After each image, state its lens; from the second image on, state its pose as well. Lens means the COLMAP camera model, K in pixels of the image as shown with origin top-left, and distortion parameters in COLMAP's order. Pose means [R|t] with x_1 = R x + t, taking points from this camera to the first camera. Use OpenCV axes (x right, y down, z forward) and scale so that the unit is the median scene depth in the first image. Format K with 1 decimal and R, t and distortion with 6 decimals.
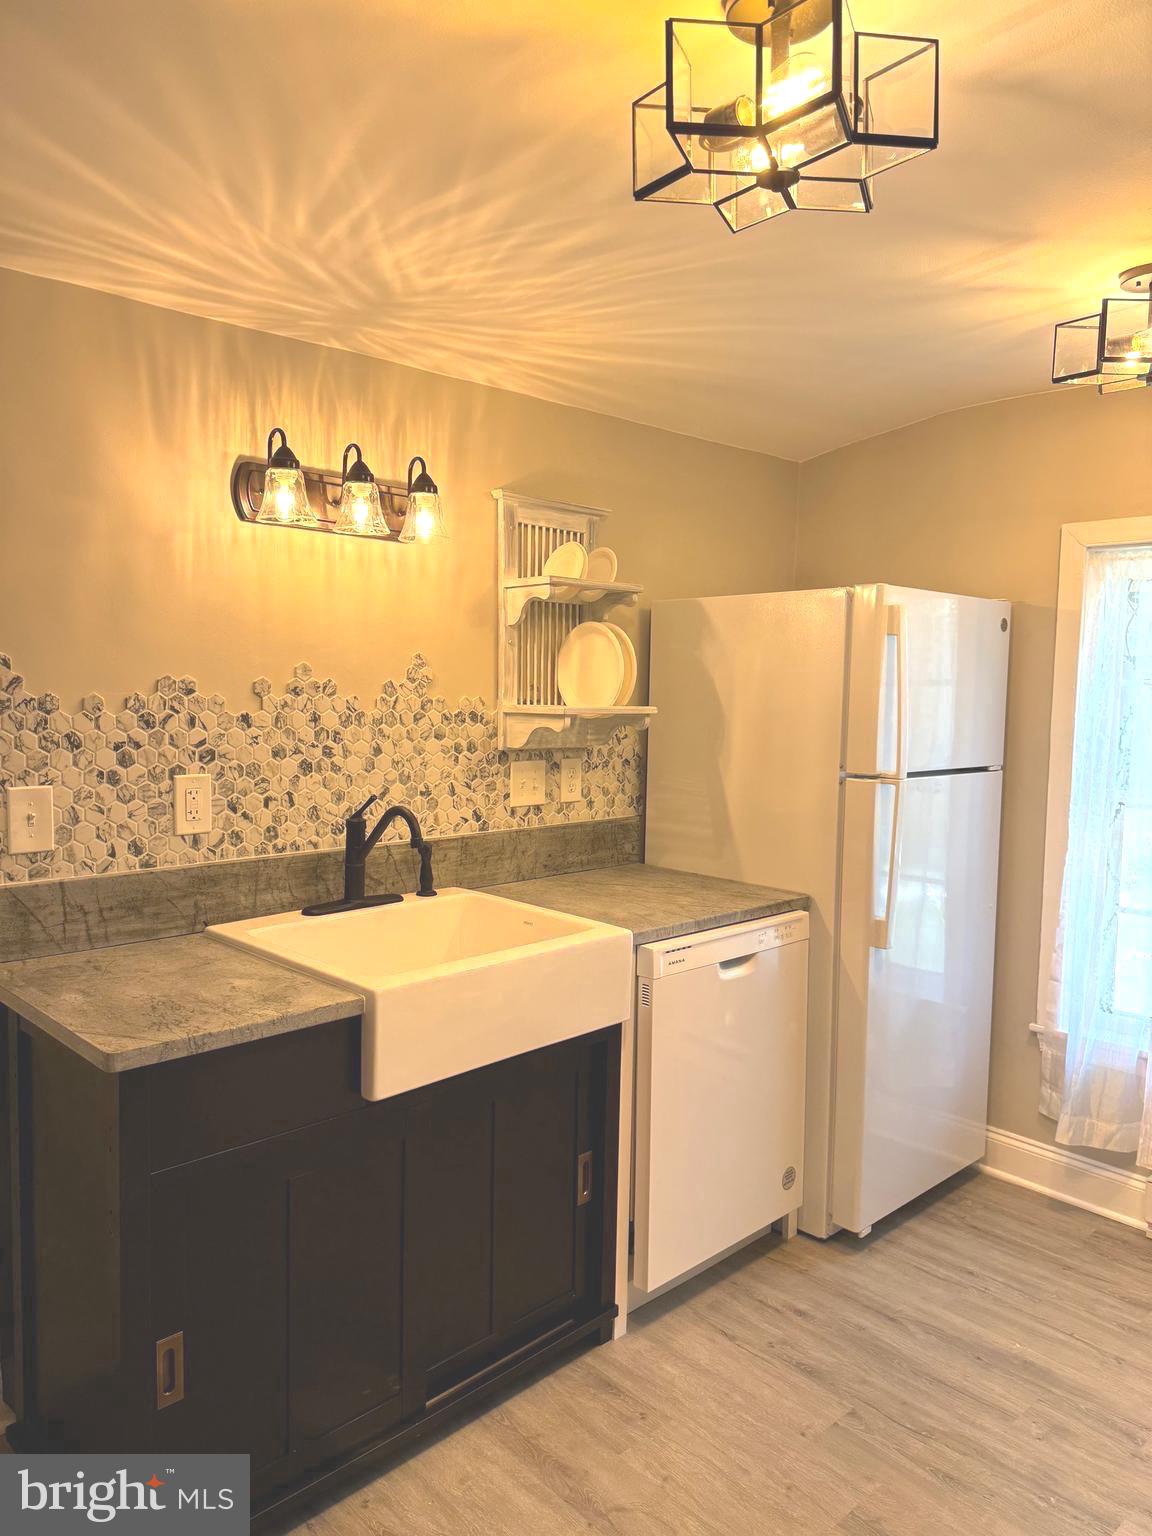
lens RADIAL K [[1079.6, 0, 576.5], [0, 1079.6, 775.8], [0, 0, 1]] dist [0.039646, -0.023299]
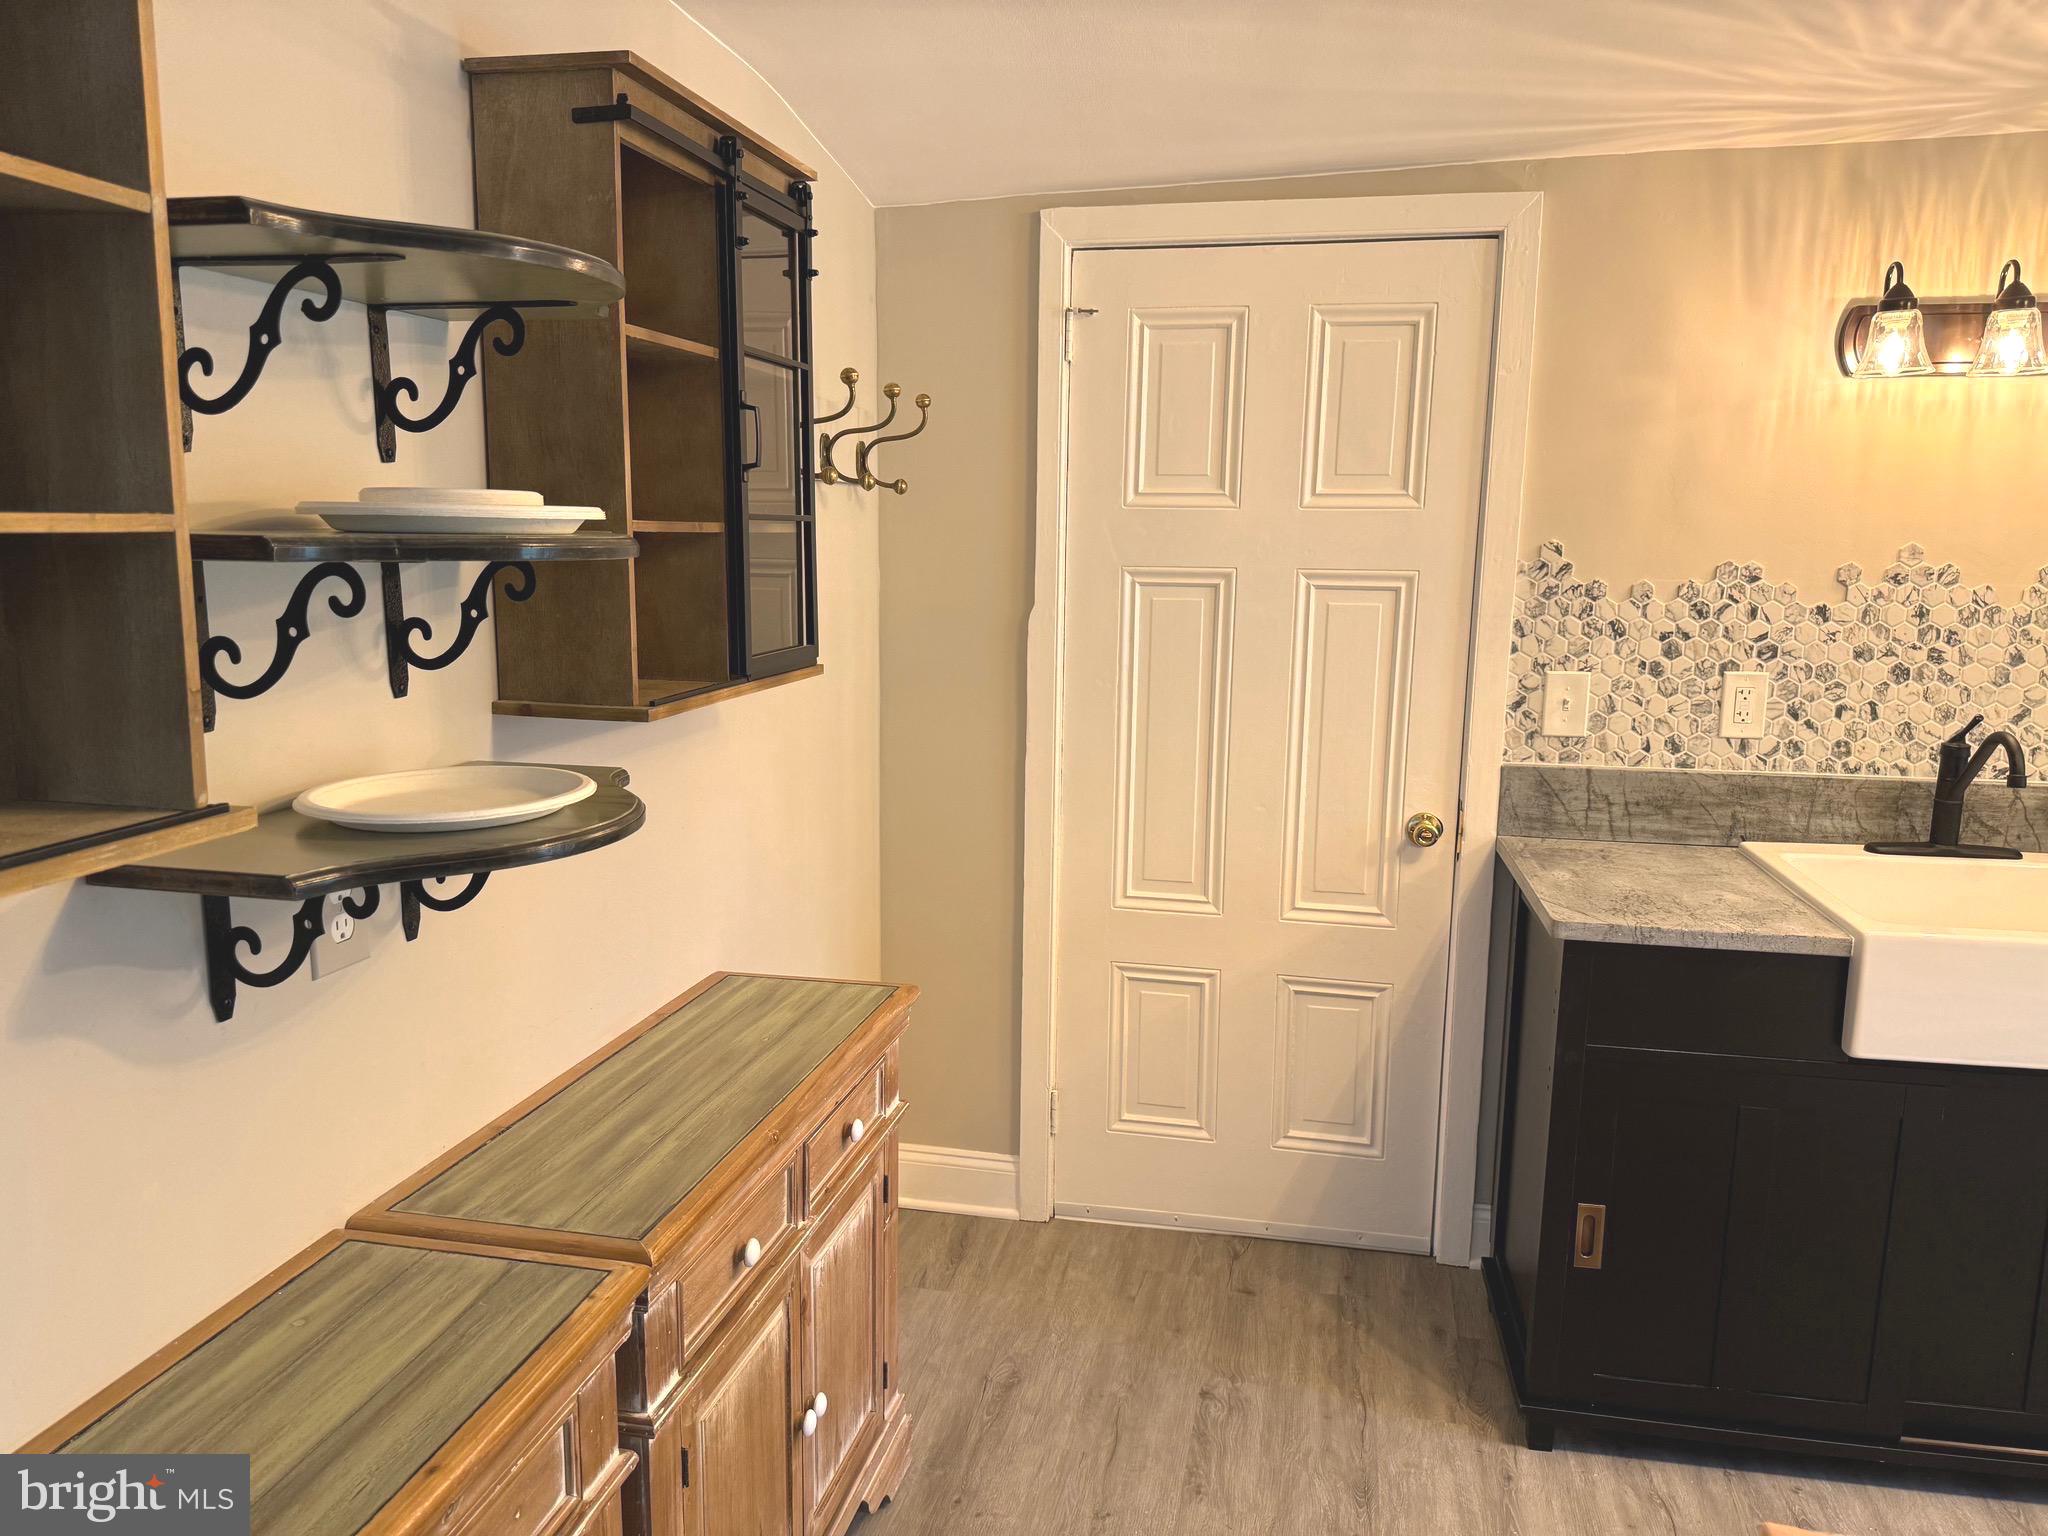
lens RADIAL K [[1439.5, 0, 1021.9], [0, 1439.5, 757.7], [0, 0, 1]] dist [0.039646, -0.023299]
pose [[0.565741, 0.119693, -0.815849, 0.299500], [-0.071527, 0.992803, 0.096054, -0.003191], [0.821475, 0.004014, 0.570231, -0.179610]]
